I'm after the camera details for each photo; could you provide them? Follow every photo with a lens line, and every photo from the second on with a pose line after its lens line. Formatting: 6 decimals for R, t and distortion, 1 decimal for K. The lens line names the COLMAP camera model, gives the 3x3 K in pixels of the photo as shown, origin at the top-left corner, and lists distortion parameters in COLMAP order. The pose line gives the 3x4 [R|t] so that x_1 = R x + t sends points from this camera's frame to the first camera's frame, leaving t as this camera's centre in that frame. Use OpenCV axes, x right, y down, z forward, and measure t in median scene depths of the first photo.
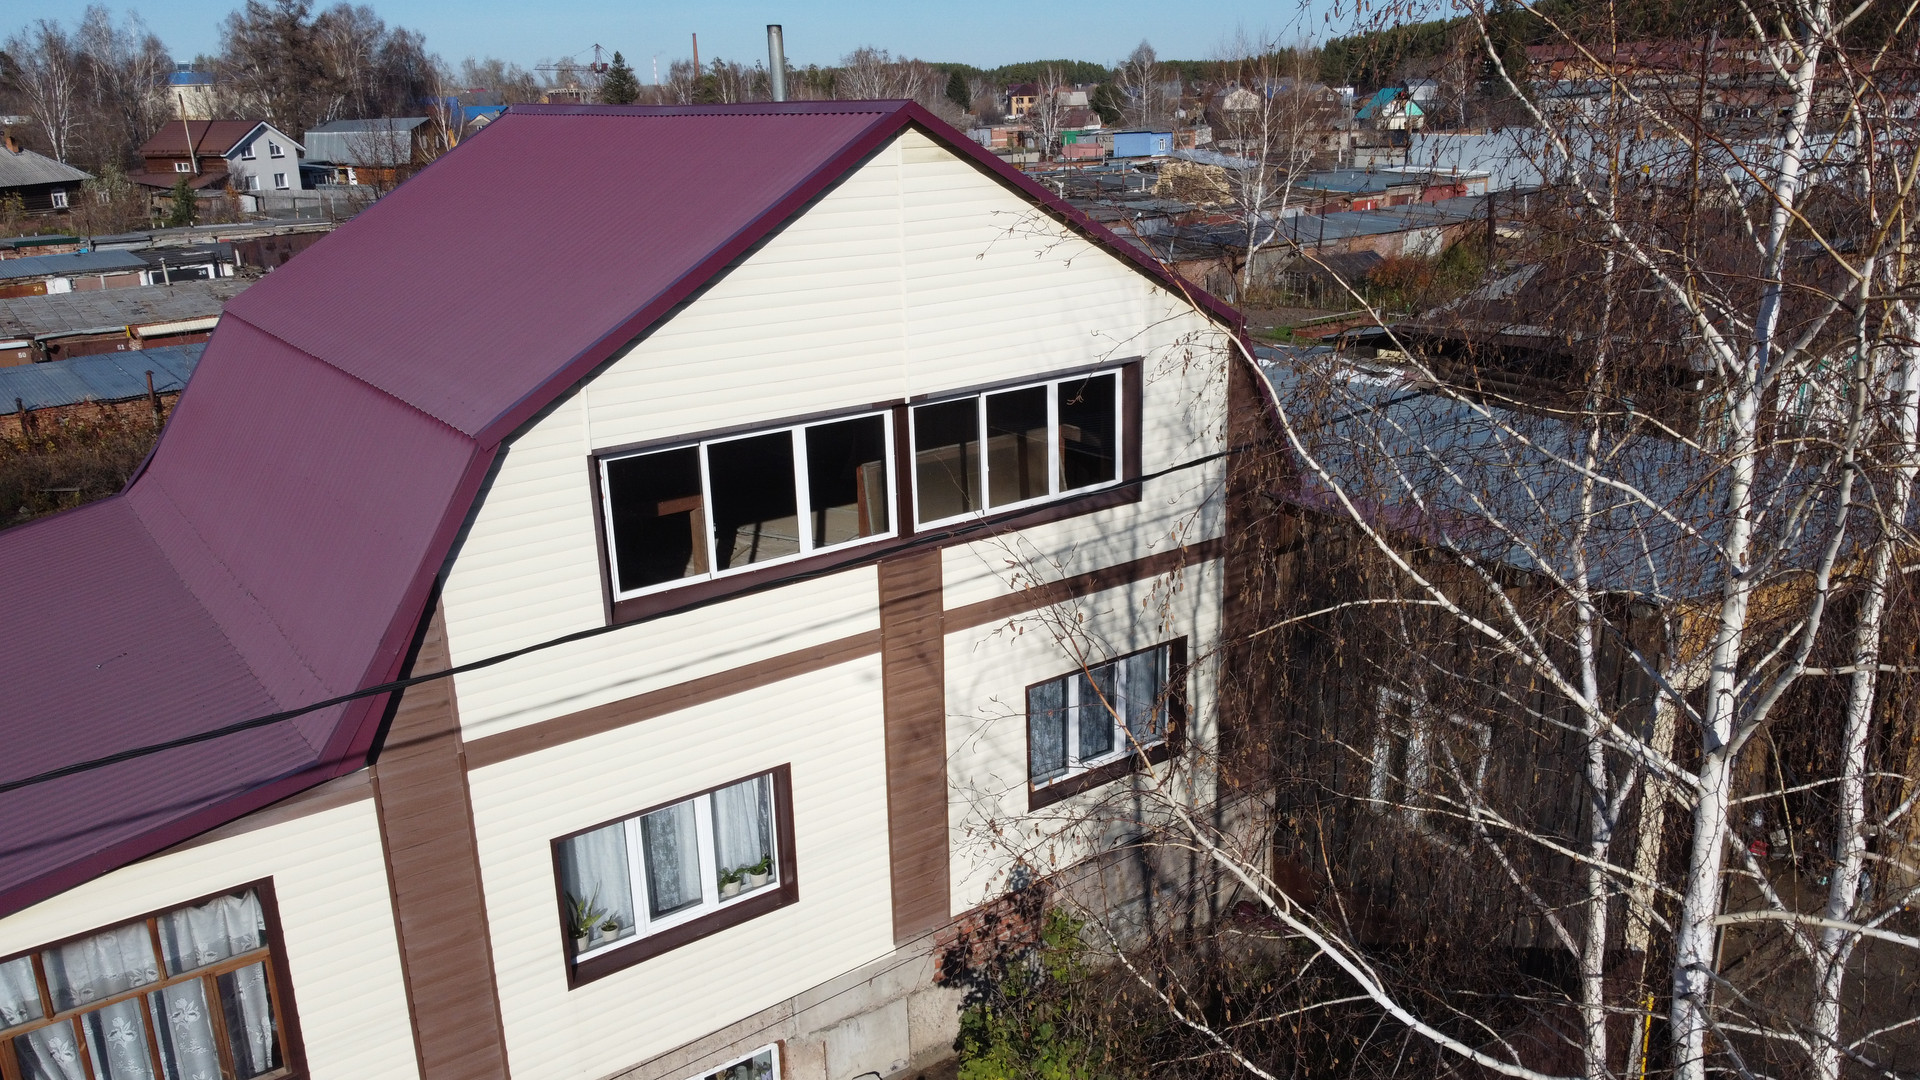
lens RADIAL K [[1462.2, 0, 960.0], [0, 1462.2, 540.0], [0, 0, 1]] dist [-0.001946, -0.003064]
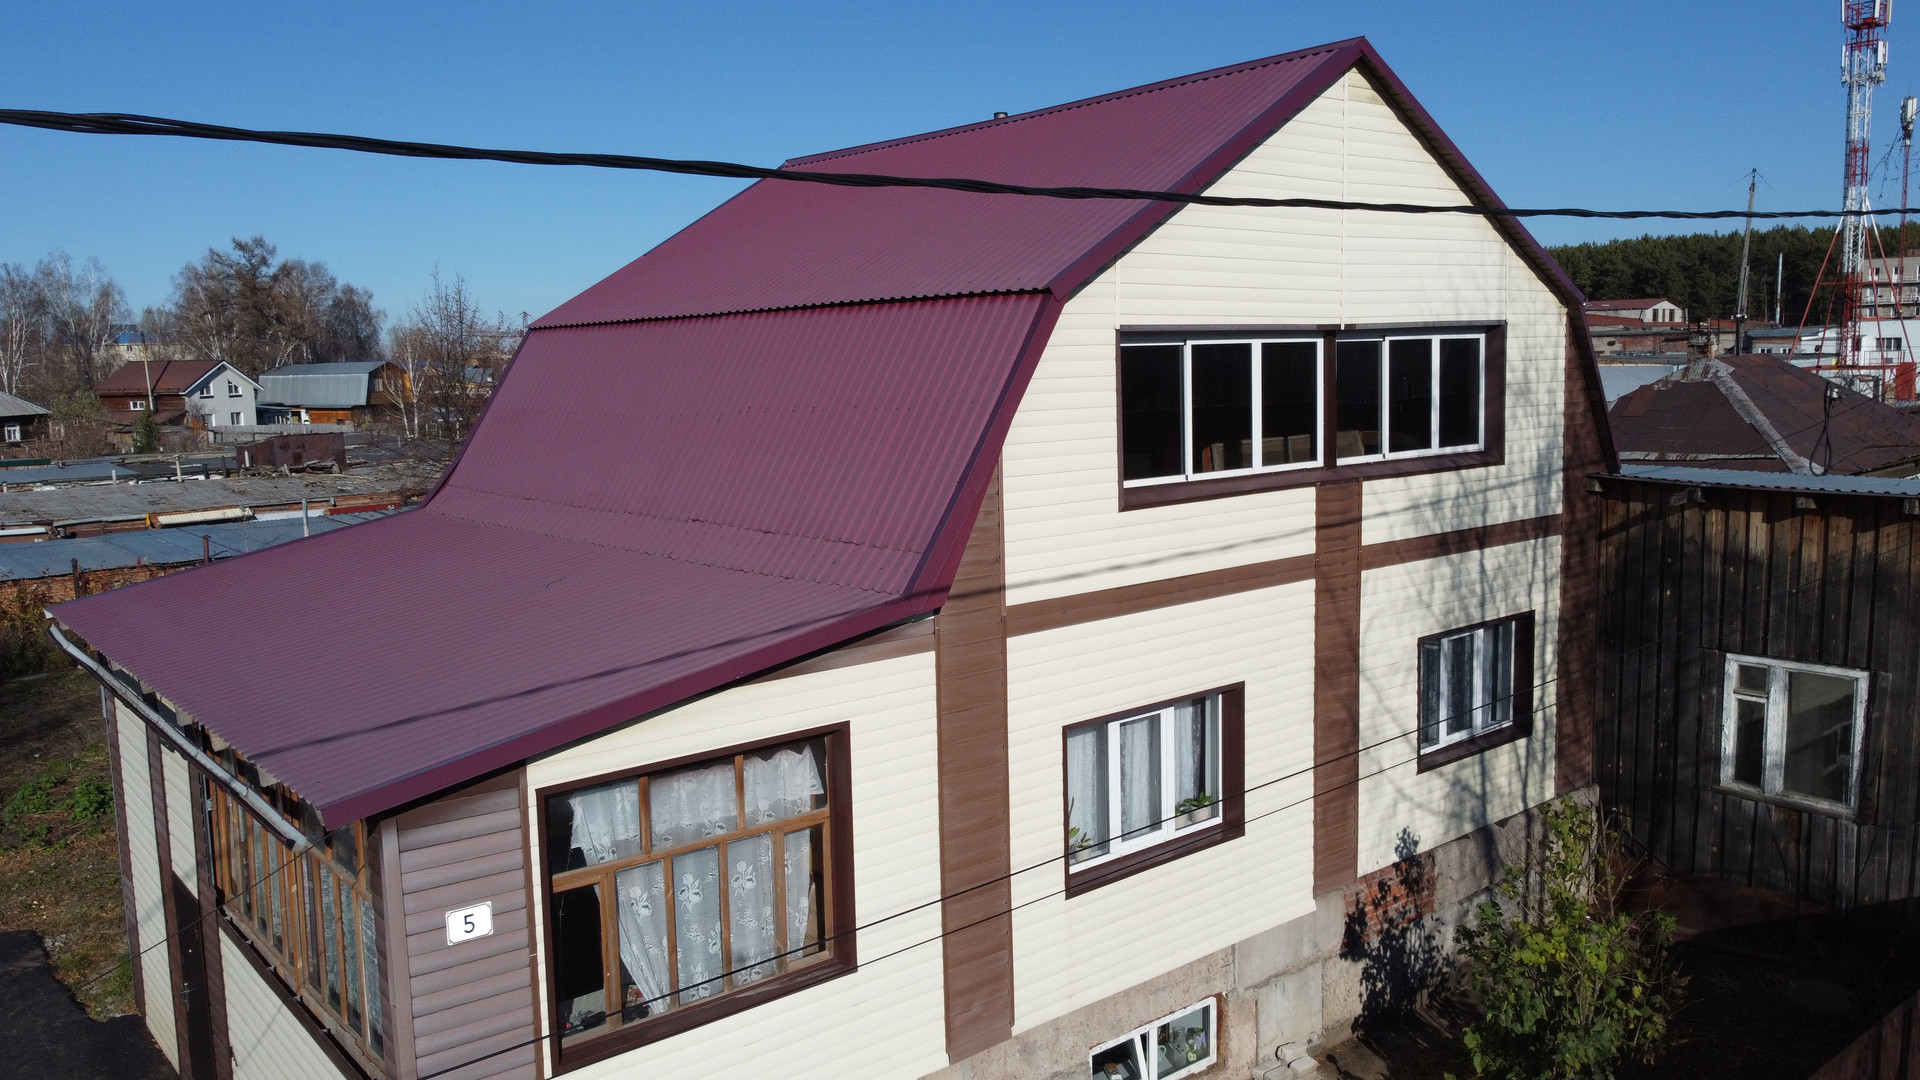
lens RADIAL K [[1467.8, 0, 960.0], [0, 1467.8, 540.0], [0, 0, 1]] dist [-0.004442, -0.006559]
pose [[0.997831, -0.007520, 0.065404, -0.335607], [0.019166, 0.983605, -0.179315, 0.209420], [-0.062983, 0.180179, 0.981615, 0.019399]]
